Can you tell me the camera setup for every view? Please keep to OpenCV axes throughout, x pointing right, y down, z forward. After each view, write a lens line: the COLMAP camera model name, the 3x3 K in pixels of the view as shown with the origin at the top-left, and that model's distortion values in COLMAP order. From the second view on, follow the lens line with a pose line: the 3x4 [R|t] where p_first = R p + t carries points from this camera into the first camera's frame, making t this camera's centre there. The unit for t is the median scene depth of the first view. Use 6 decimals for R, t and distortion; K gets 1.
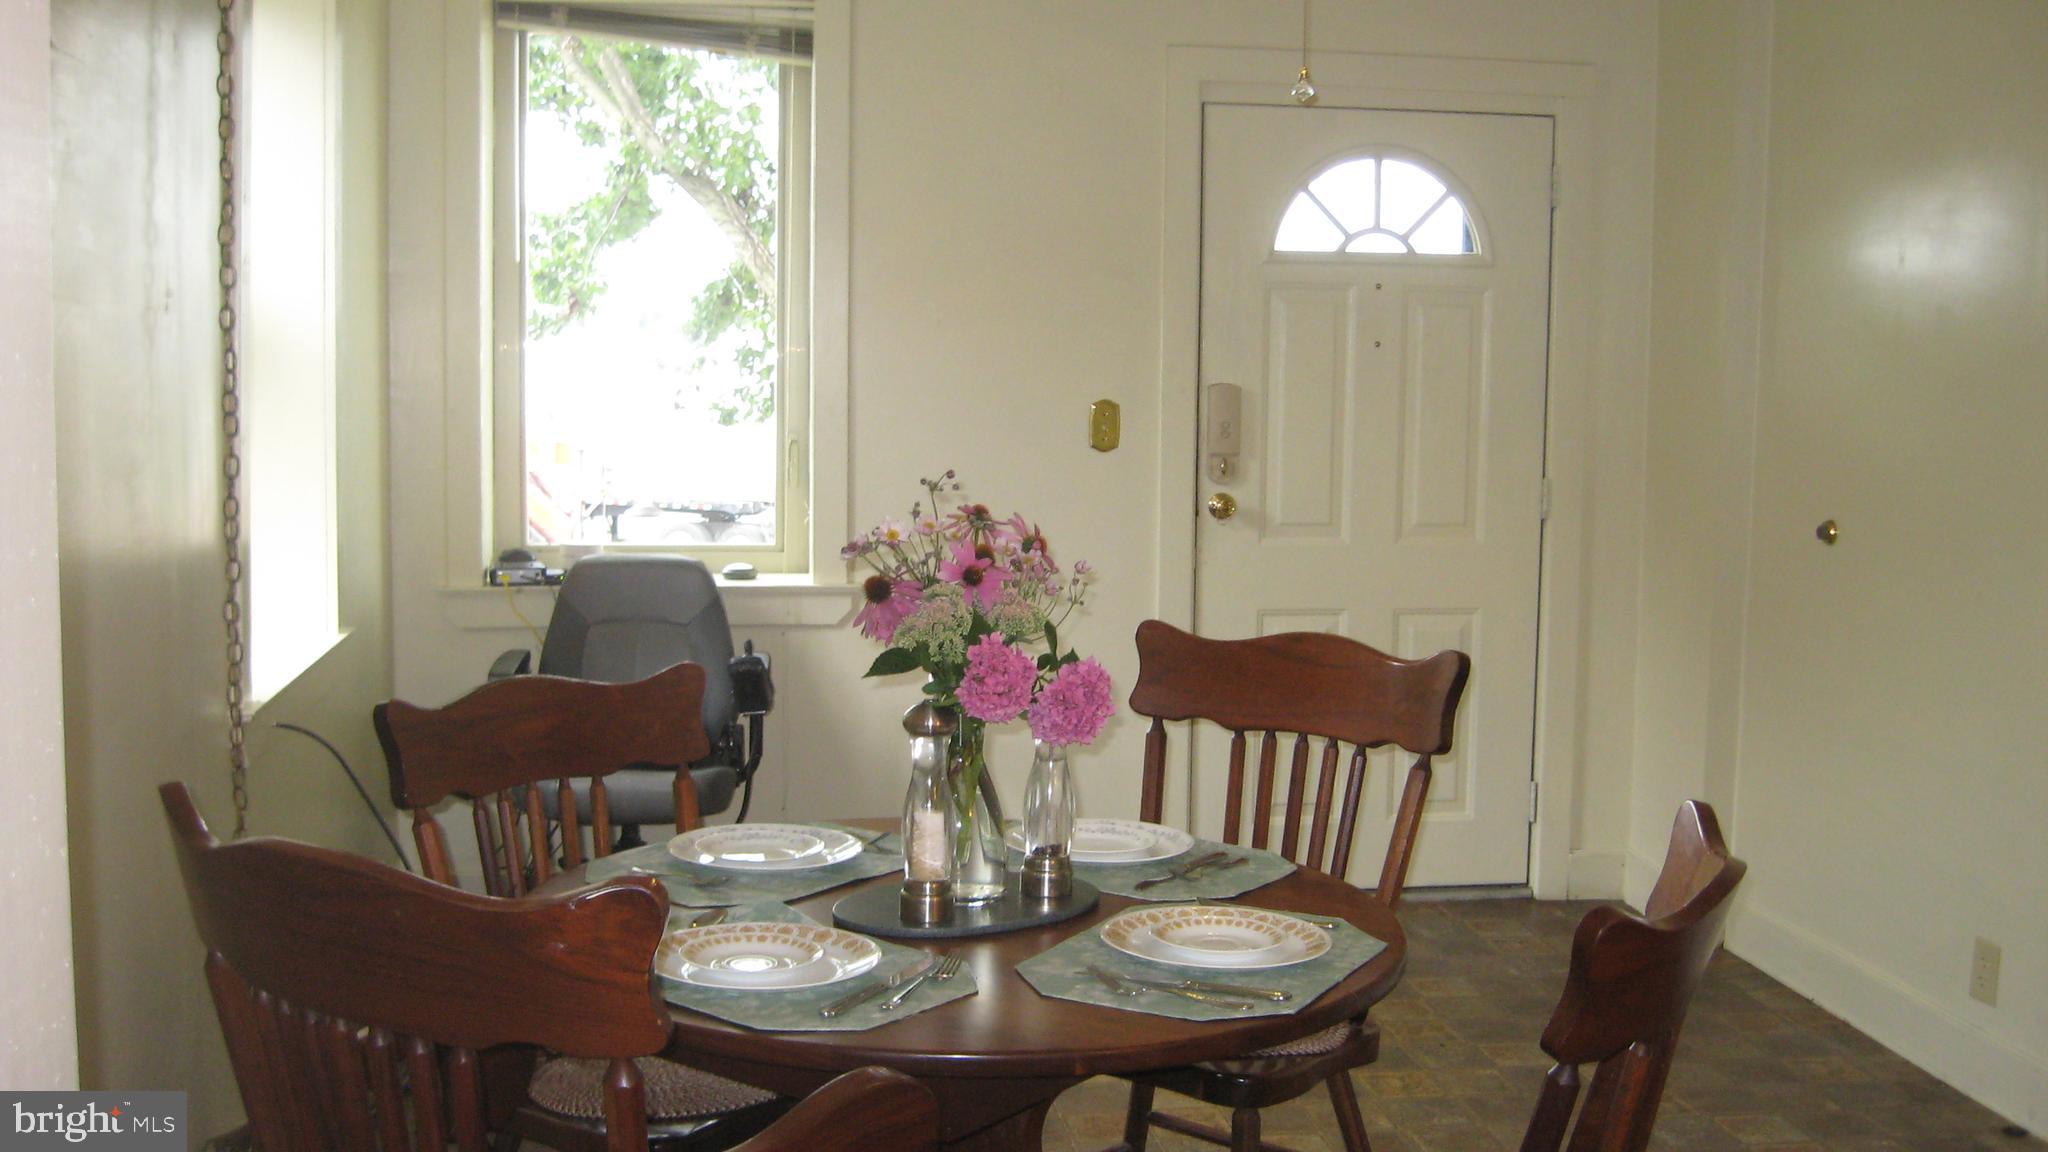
lens RADIAL K [[2079.5, 0, 1015.1], [0, 2079.5, 571.3], [0, 0, 1]] dist [-0.108595, 0.000000]
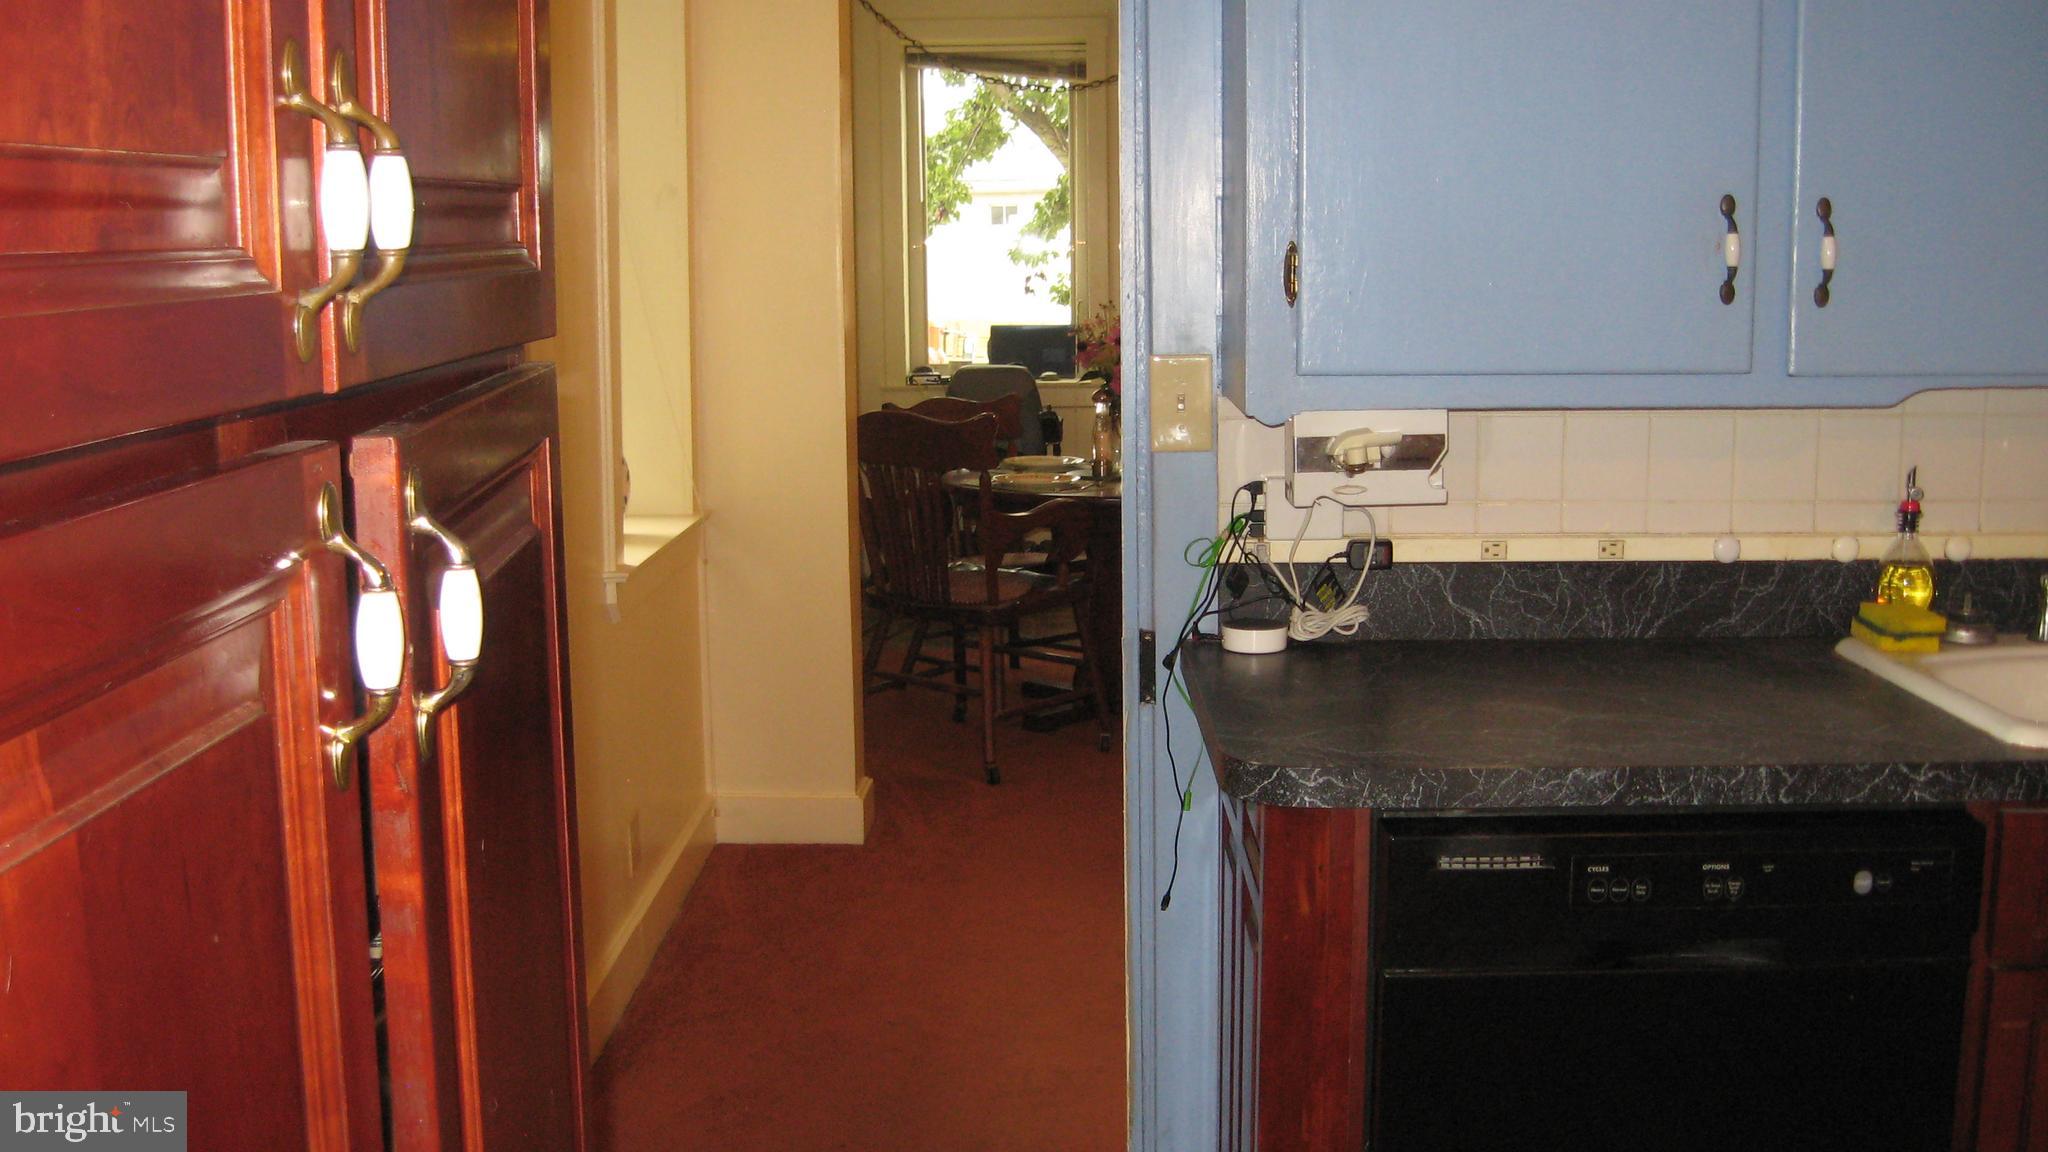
lens RADIAL K [[2079.5, 0, 1028.5], [0, 2079.5, 560.8], [0, 0, 1]] dist [-0.108595, 0.000000]
pose [[0.986426, -0.000548, -0.164205, 0.137339], [0.008511, 0.998821, 0.047794, 0.071520], [0.163986, -0.048543, 0.985268, -0.735828]]
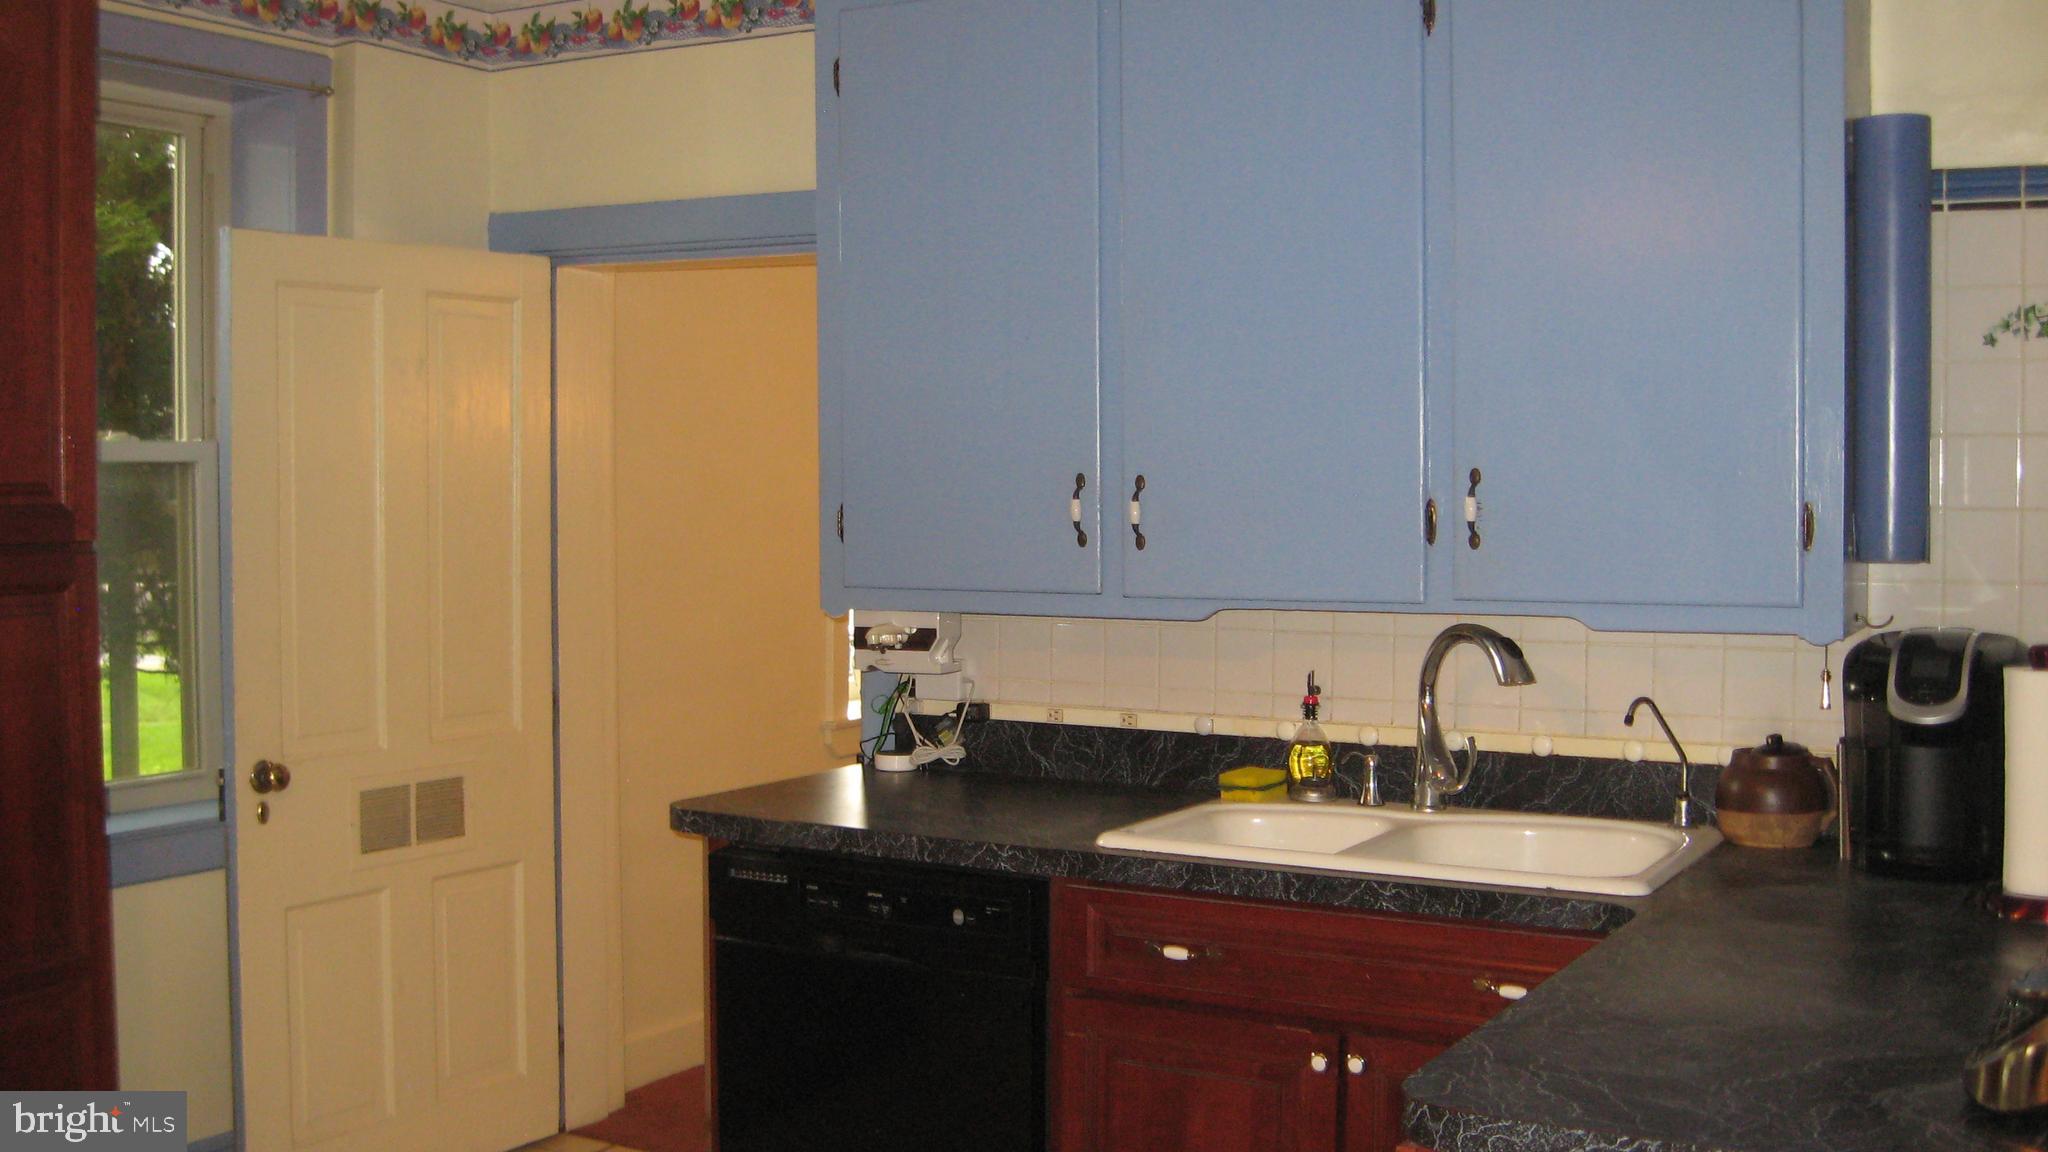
lens RADIAL K [[2079.5, 0, 1023.5], [0, 2079.5, 579.9], [0, 0, 1]] dist [-0.108595, 0.000000]
pose [[0.785922, 0.013240, -0.618184, 1.233275], [-0.051416, 0.997708, -0.043999, 0.089338], [0.616185, 0.066365, 0.784801, -0.892227]]
